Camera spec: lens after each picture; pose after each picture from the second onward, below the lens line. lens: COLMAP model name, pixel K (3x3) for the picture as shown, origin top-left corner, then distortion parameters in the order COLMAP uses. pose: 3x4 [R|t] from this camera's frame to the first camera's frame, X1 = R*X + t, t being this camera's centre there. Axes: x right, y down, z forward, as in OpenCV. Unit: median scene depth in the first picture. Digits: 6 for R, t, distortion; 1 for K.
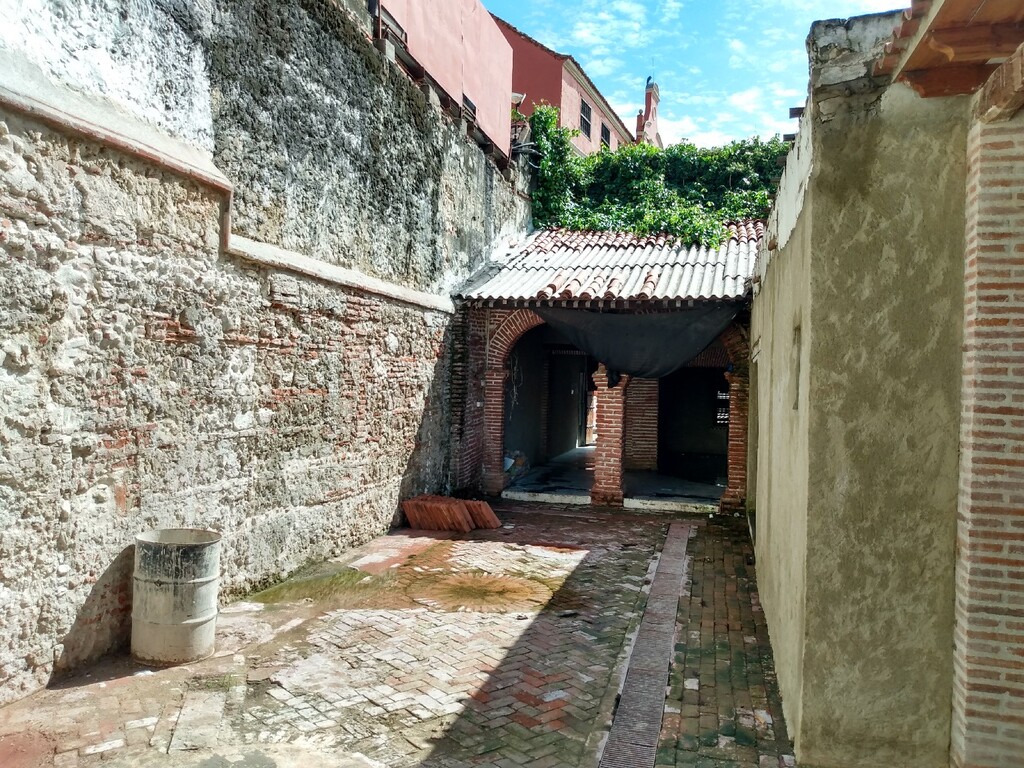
lens RADIAL K [[799.2, 0, 514.2], [0, 799.2, 380.2], [0, 0, 1]] dist [0.093671, -0.152070]
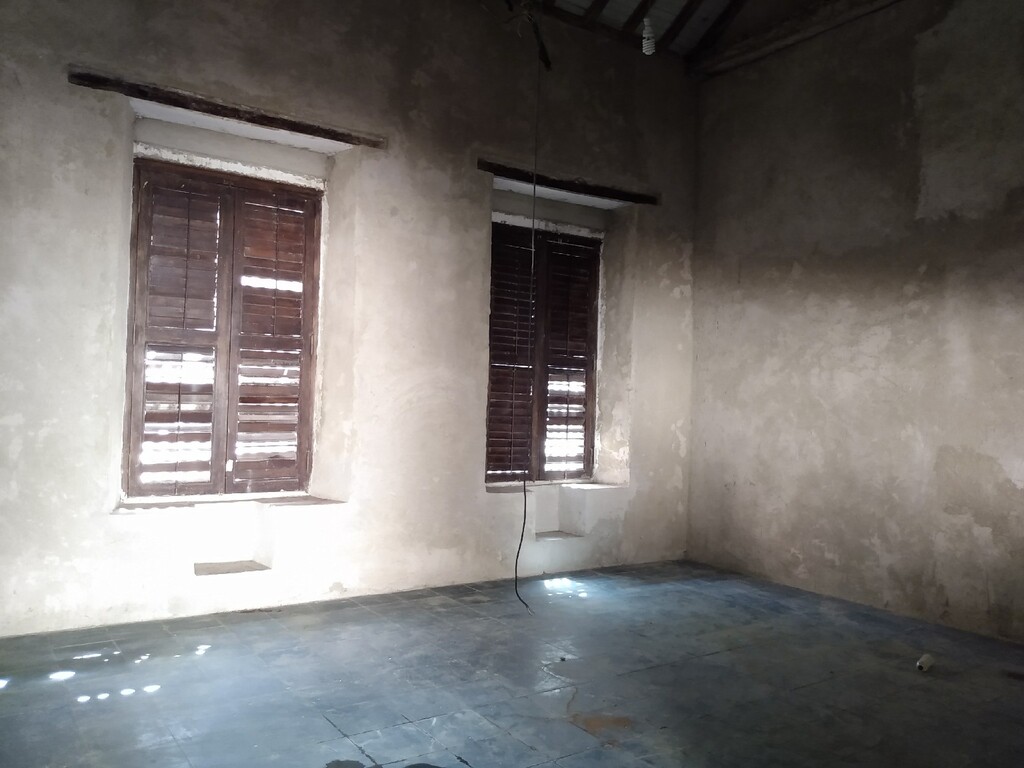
lens RADIAL K [[799.2, 0, 514.2], [0, 799.2, 380.2], [0, 0, 1]] dist [0.093671, -0.152070]
pose [[0.650356, 0.011708, 0.759539, 0.242348], [-0.017307, 0.999850, -0.000594, 0.034999], [-0.759432, -0.012759, 0.650462, 1.316431]]
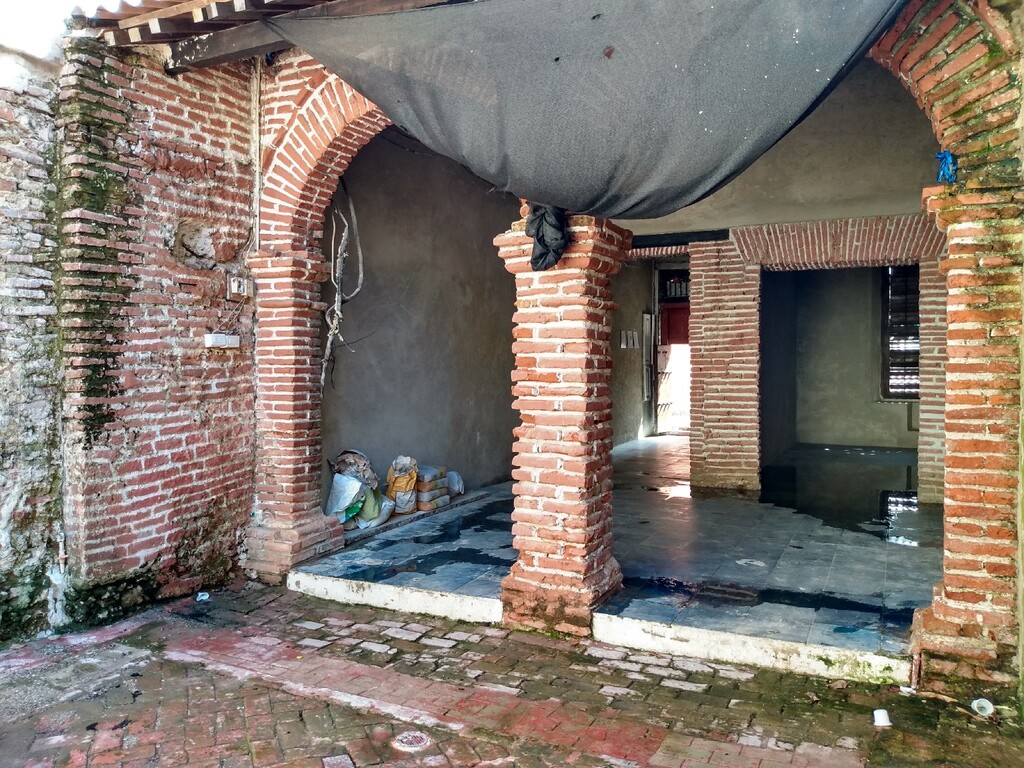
lens RADIAL K [[799.2, 0, 514.2], [0, 799.2, 380.2], [0, 0, 1]] dist [0.093671, -0.152070]
pose [[0.982866, -0.022784, -0.182909, 0.165649], [0.026381, 0.999503, 0.017257, 0.047054], [0.182425, -0.021786, 0.982978, 0.673384]]
